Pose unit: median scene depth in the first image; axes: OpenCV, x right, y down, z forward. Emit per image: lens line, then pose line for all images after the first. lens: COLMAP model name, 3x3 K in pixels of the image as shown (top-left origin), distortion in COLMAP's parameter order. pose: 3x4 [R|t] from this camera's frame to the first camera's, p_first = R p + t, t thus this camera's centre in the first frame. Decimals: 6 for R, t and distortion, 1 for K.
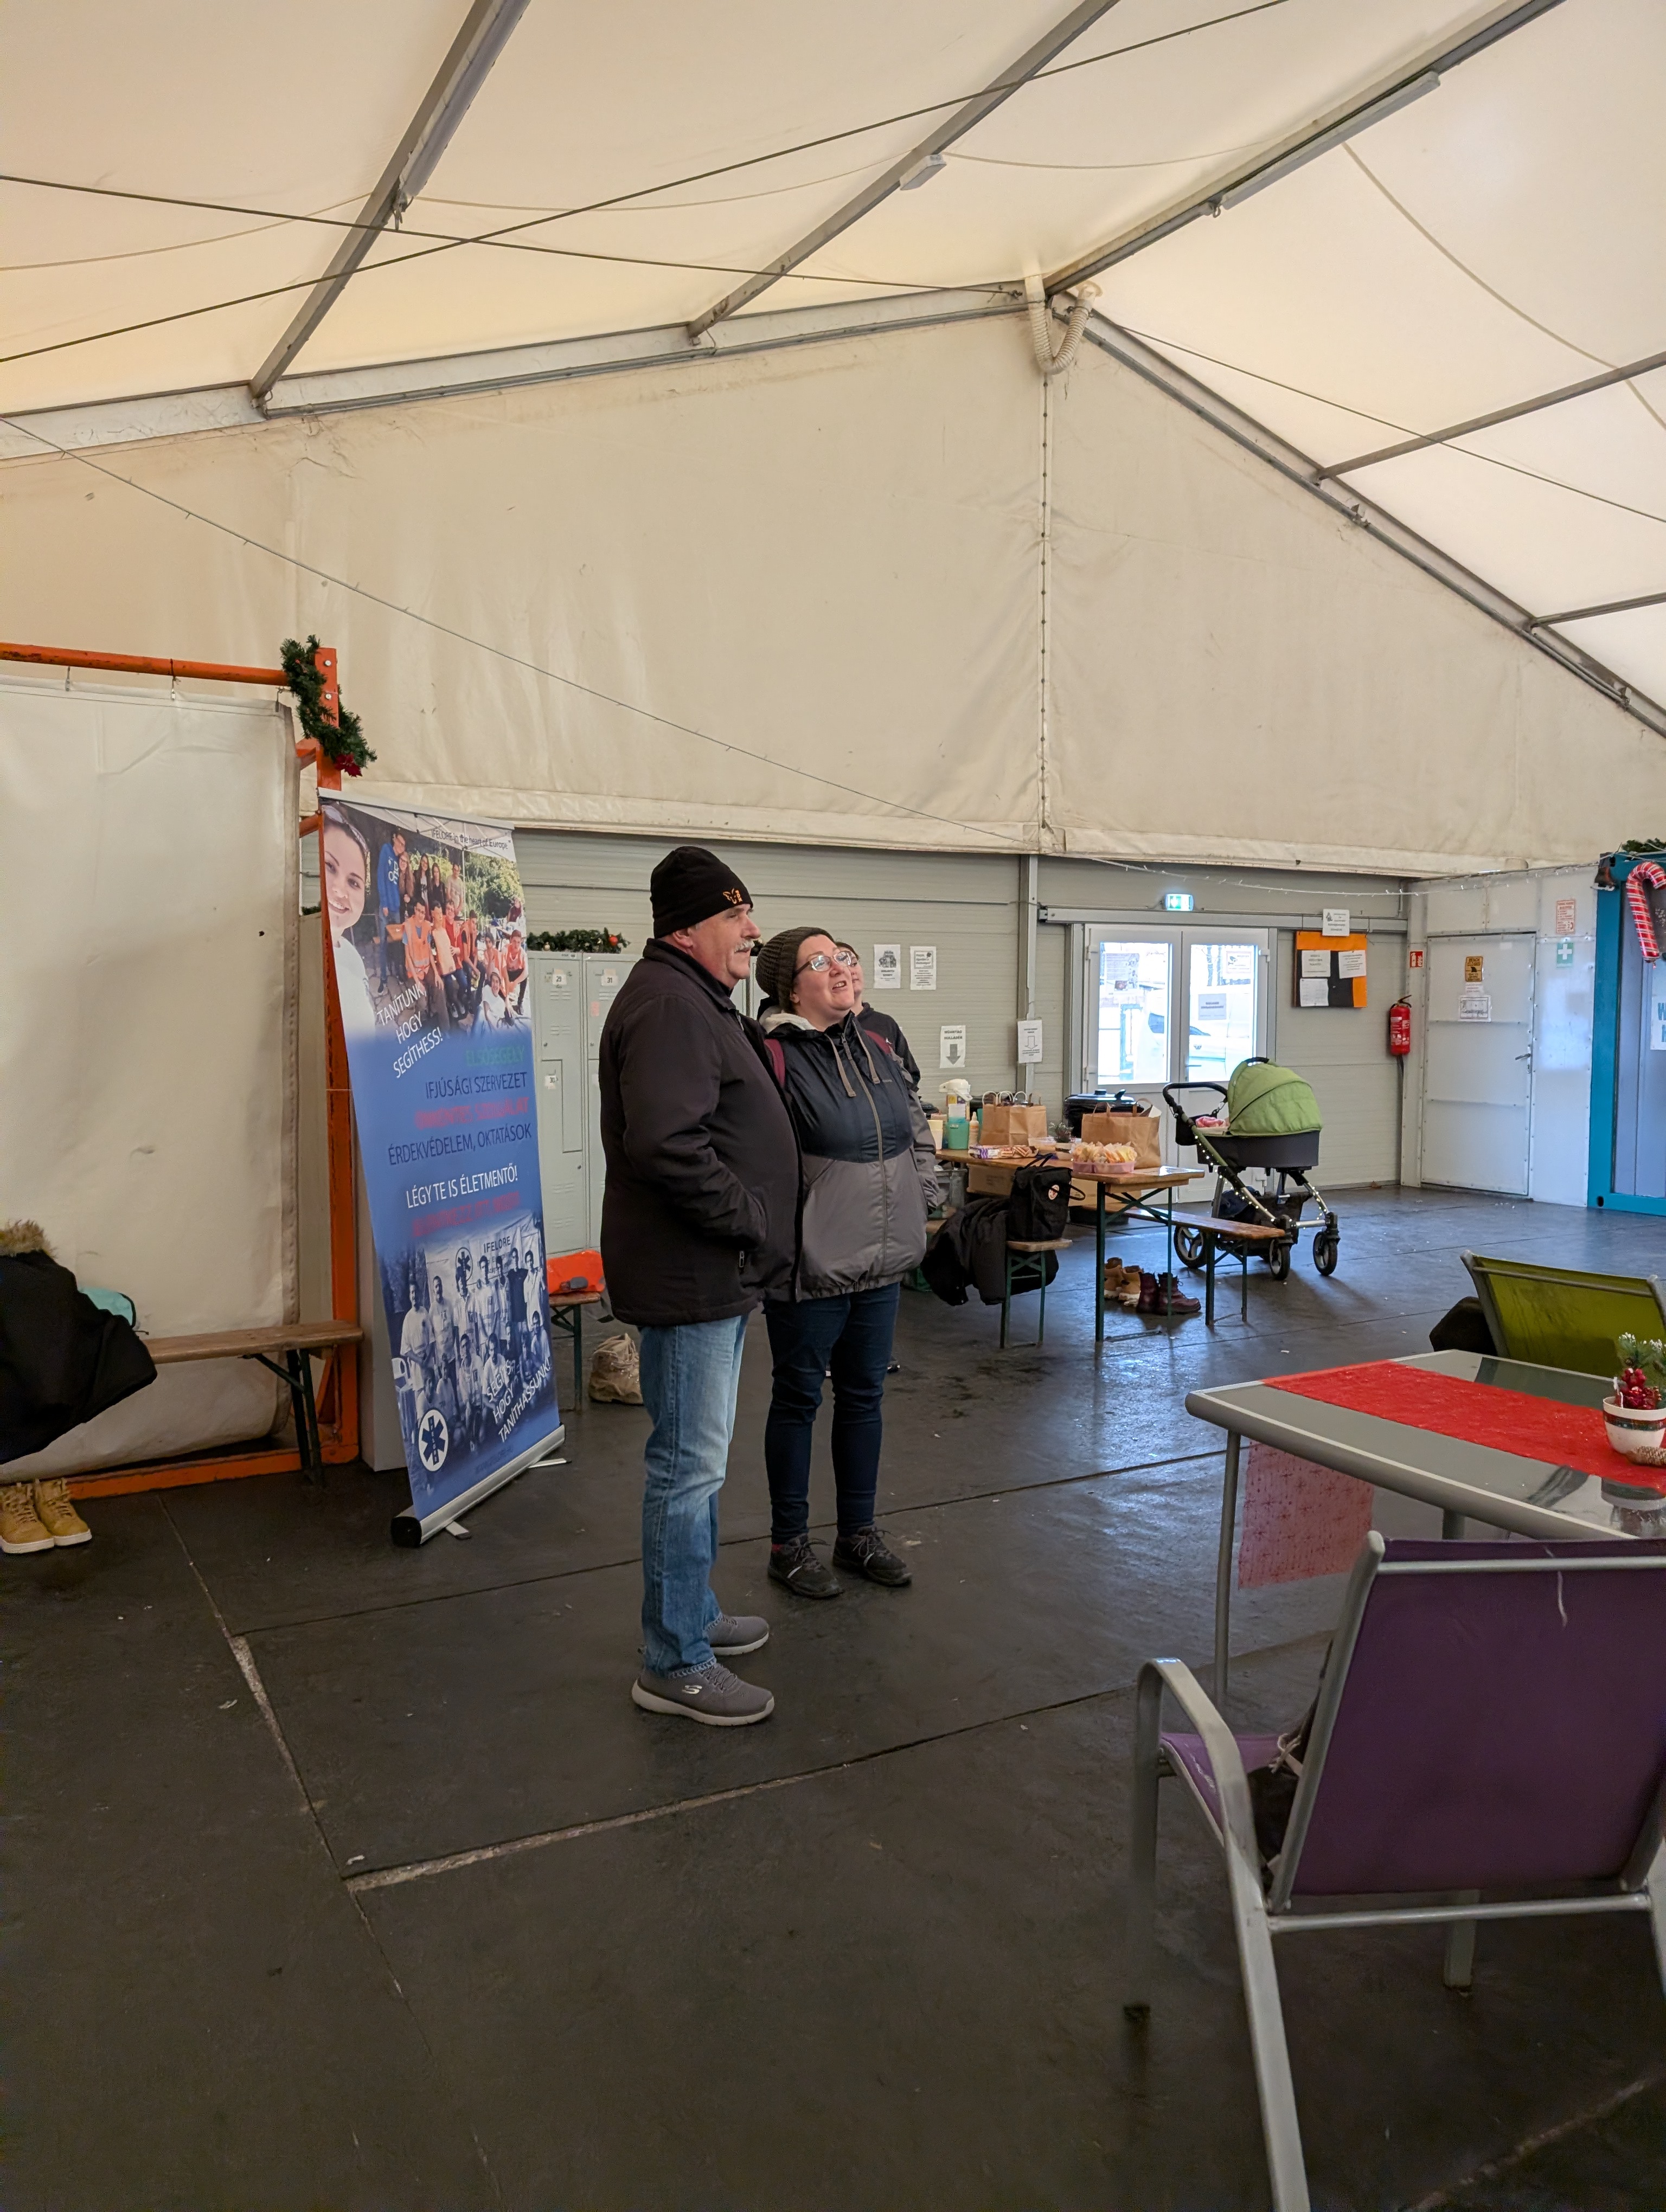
lens RADIAL K [[1612.6, 0, 834.0], [0, 1612.6, 1113.3], [0, 0, 1]] dist [0.031677, -0.029428]
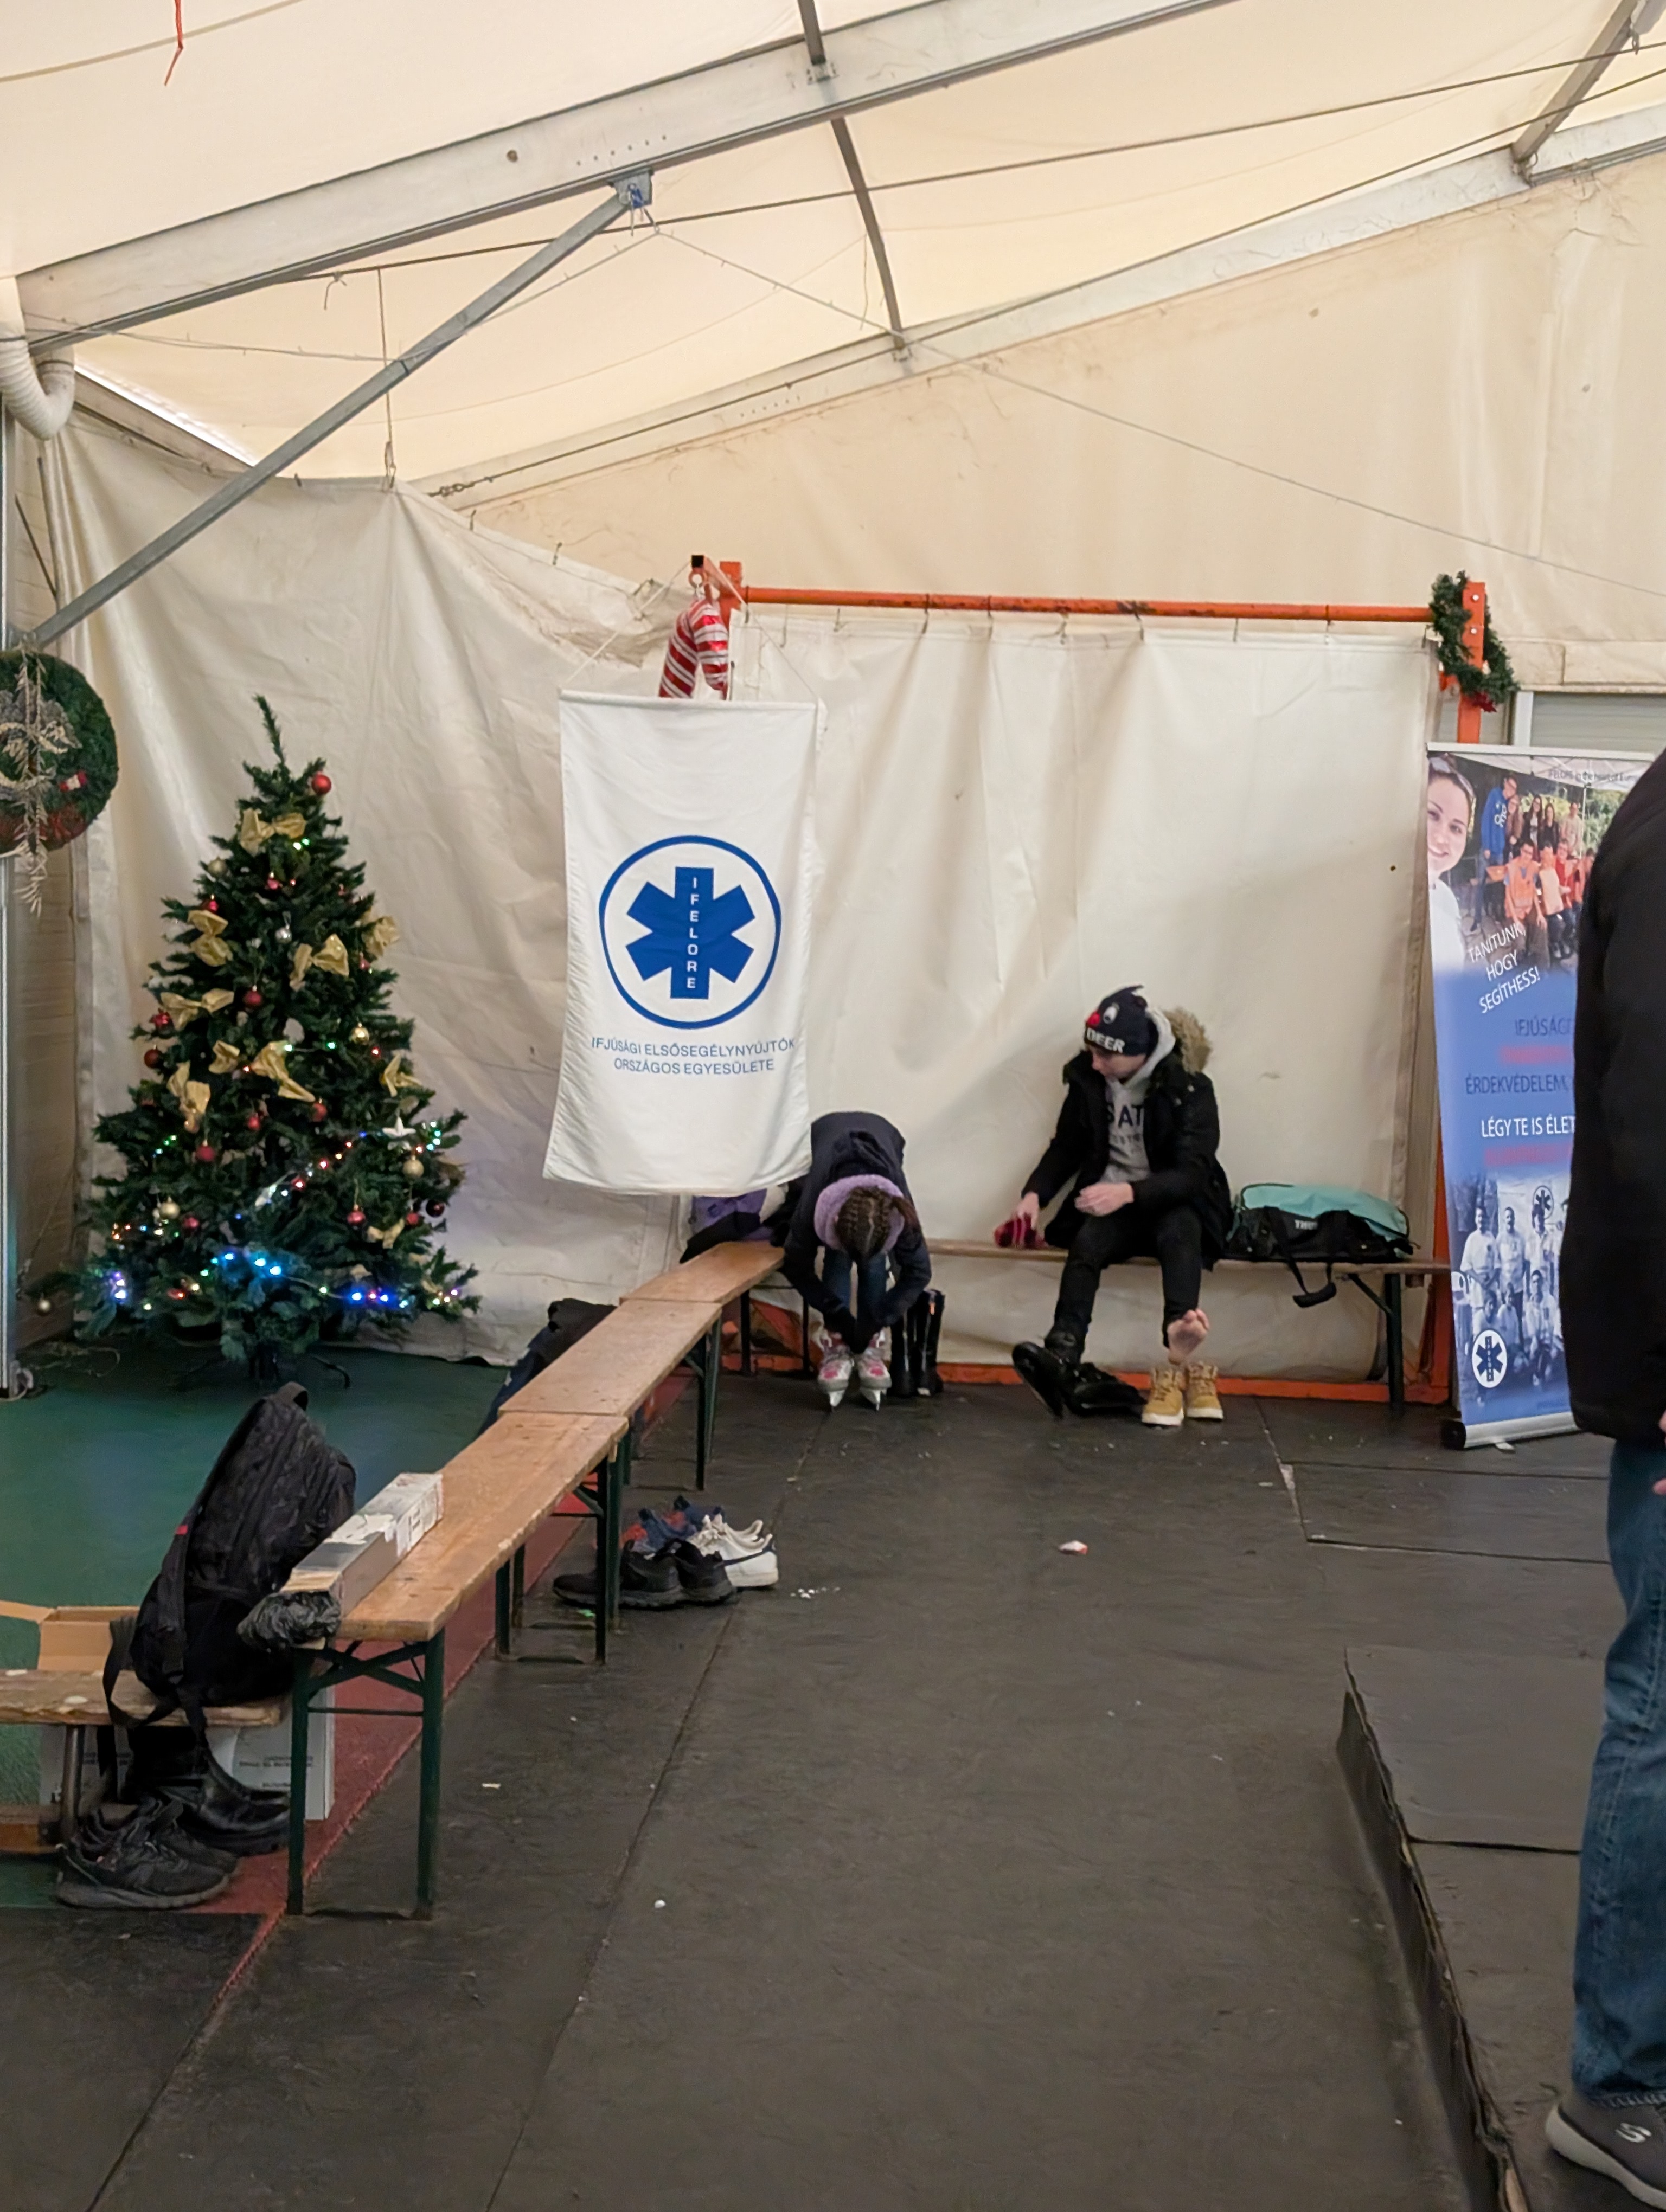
lens RADIAL K [[3353.4, 0, 832.6], [0, 3353.4, 1221.7], [0, 0, 1]] dist [0.043625, -0.024550]
pose [[0.833802, 0.081673, -0.545989, 0.521653], [-0.069352, 0.996657, 0.043177, 0.043474], [0.547691, 0.001865, 0.836679, -0.951969]]
